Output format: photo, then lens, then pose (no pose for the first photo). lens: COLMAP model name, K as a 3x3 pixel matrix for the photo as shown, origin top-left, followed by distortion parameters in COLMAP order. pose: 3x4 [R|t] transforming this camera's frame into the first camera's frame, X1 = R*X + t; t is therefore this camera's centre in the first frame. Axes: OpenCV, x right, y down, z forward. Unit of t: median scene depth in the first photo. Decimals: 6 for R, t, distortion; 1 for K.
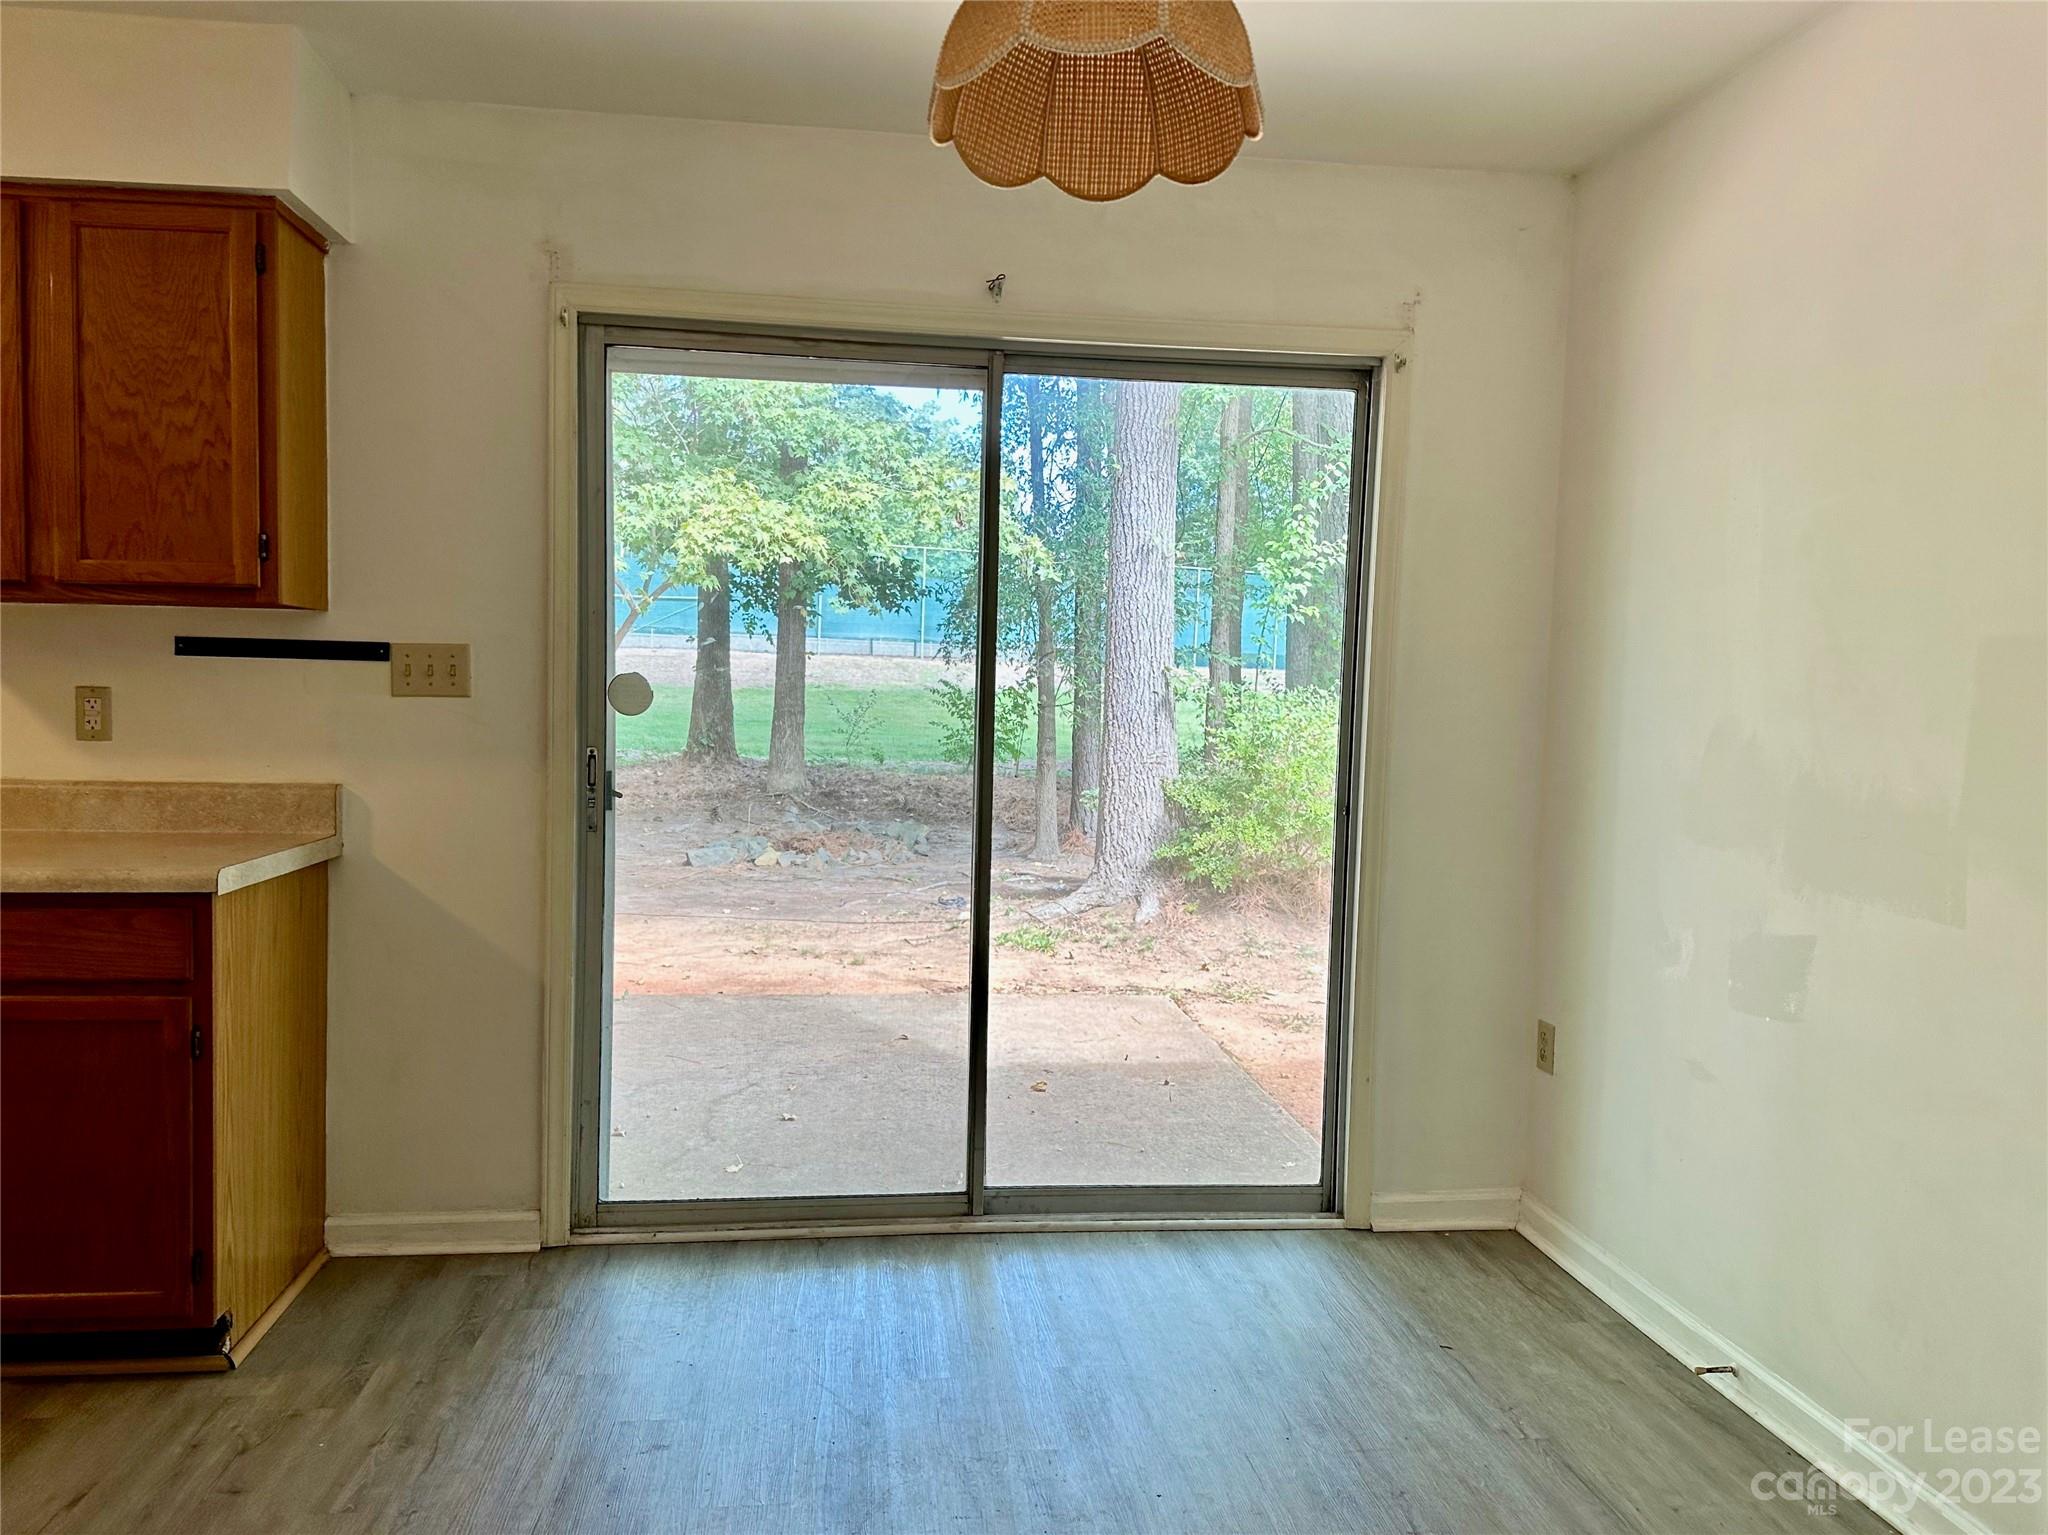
lens RADIAL K [[1453.9, 0, 1020.2], [0, 1453.9, 770.2], [0, 0, 1]] dist [0.003922, -0.020579]
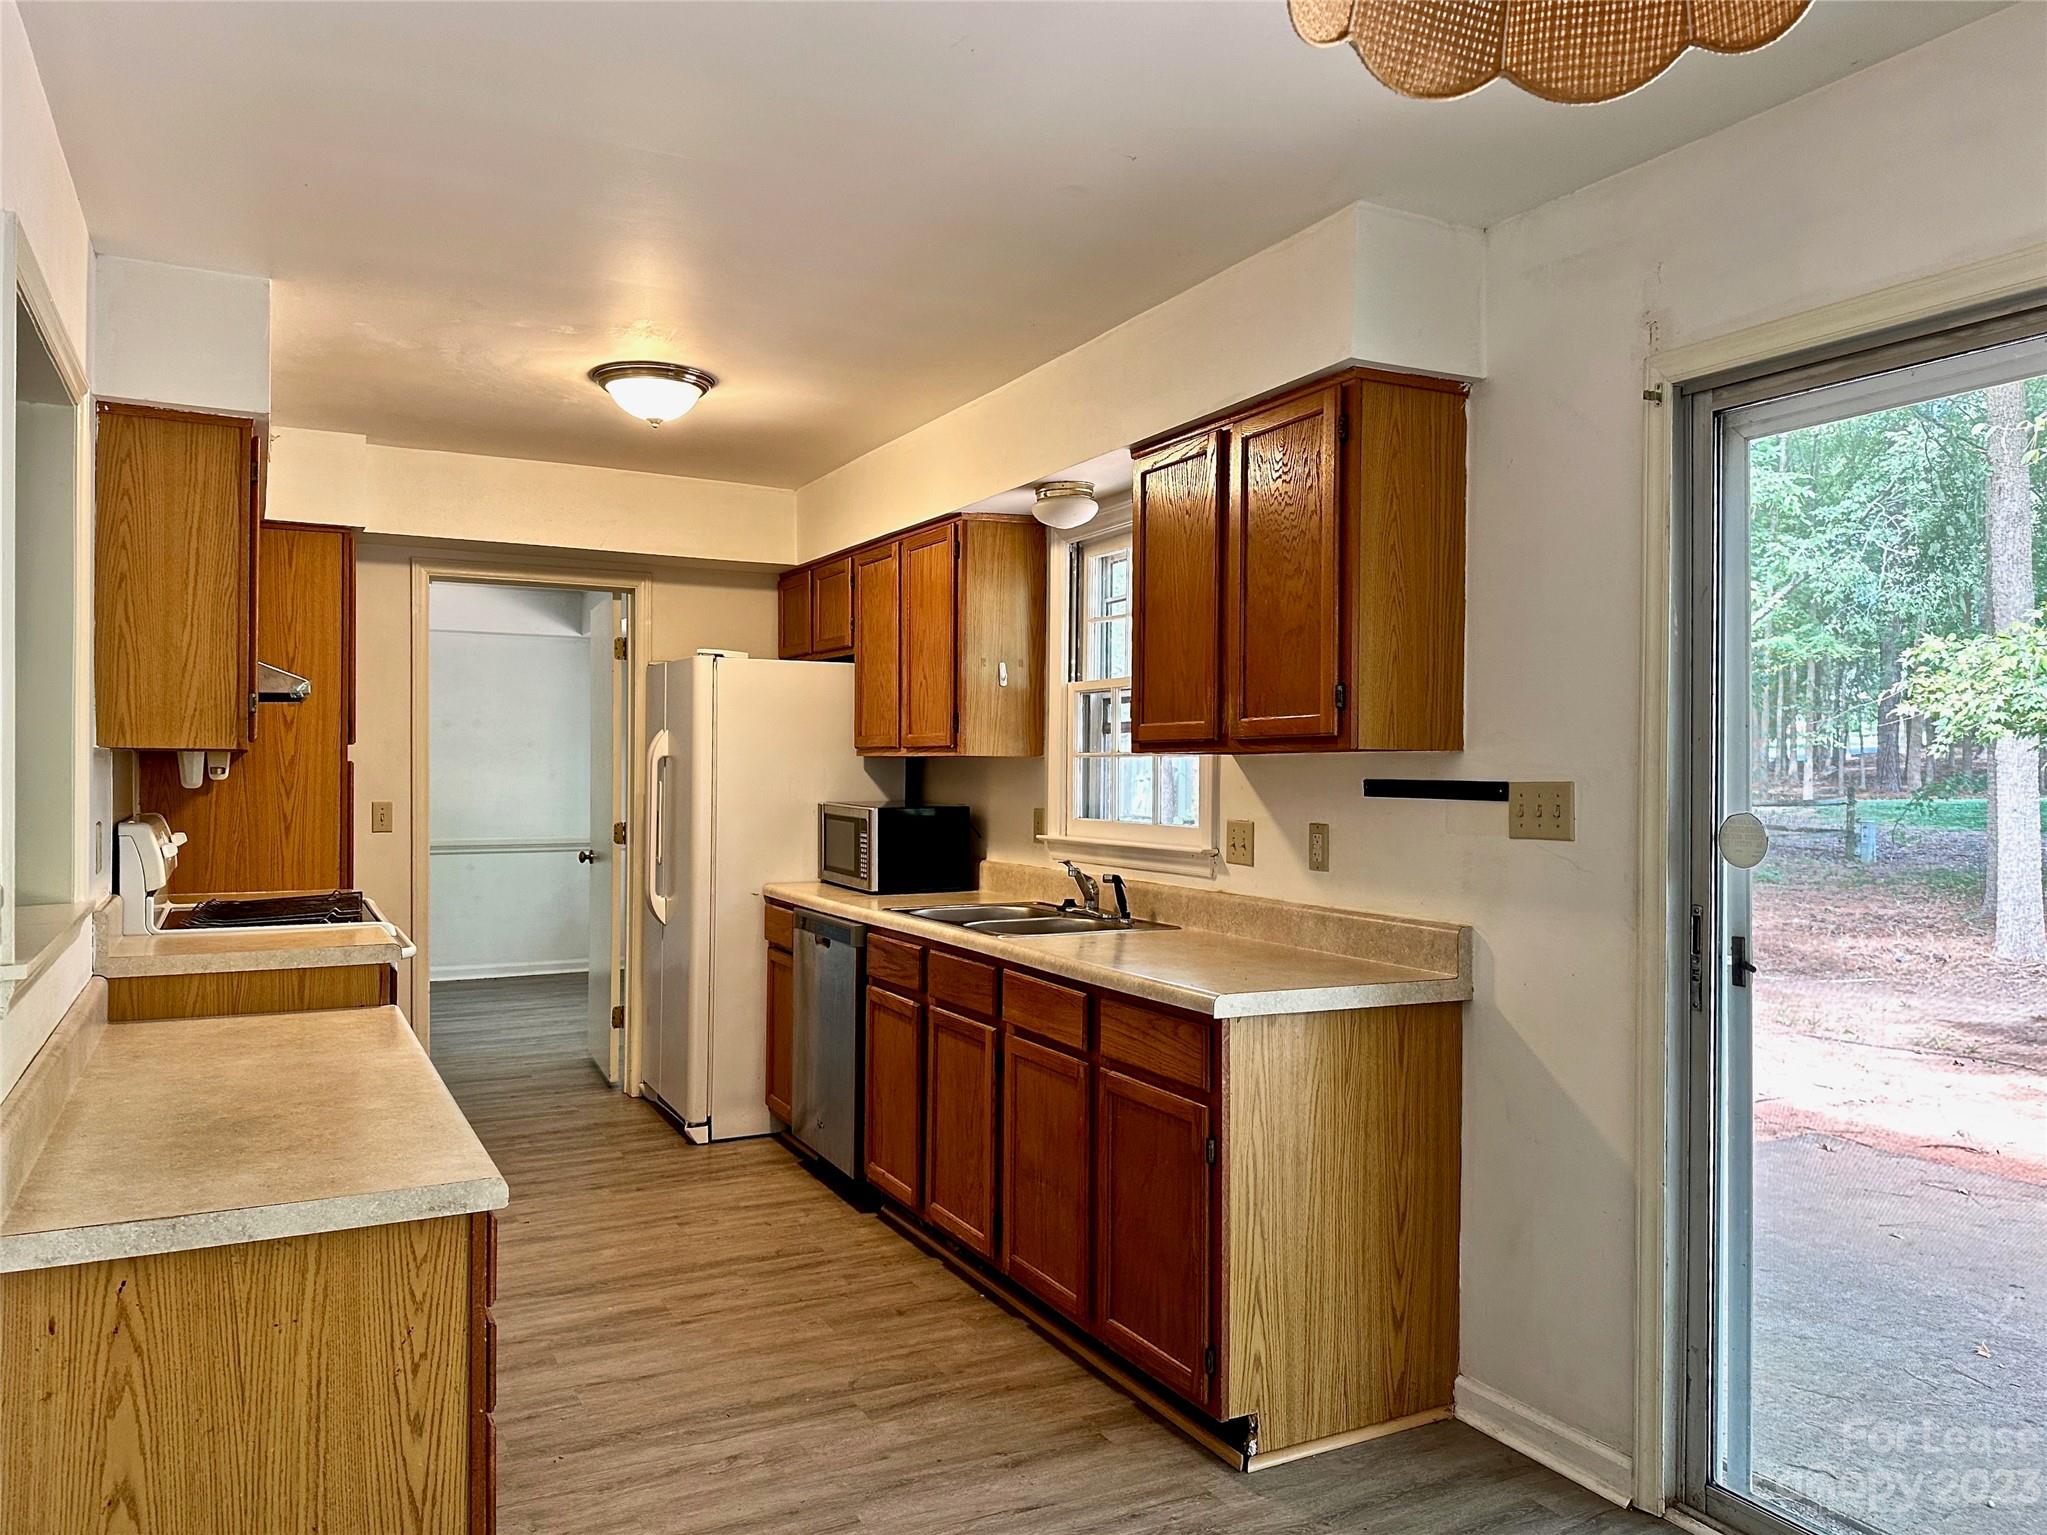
lens RADIAL K [[1453.2, 0, 1022.7], [0, 1453.2, 760.3], [0, 0, 1]] dist [0.003922, -0.020579]
pose [[0.349429, -0.028577, -0.936527, 0.345491], [-0.050072, 0.997537, -0.049121, -0.038922], [0.935624, 0.064058, 0.347138, 0.373014]]
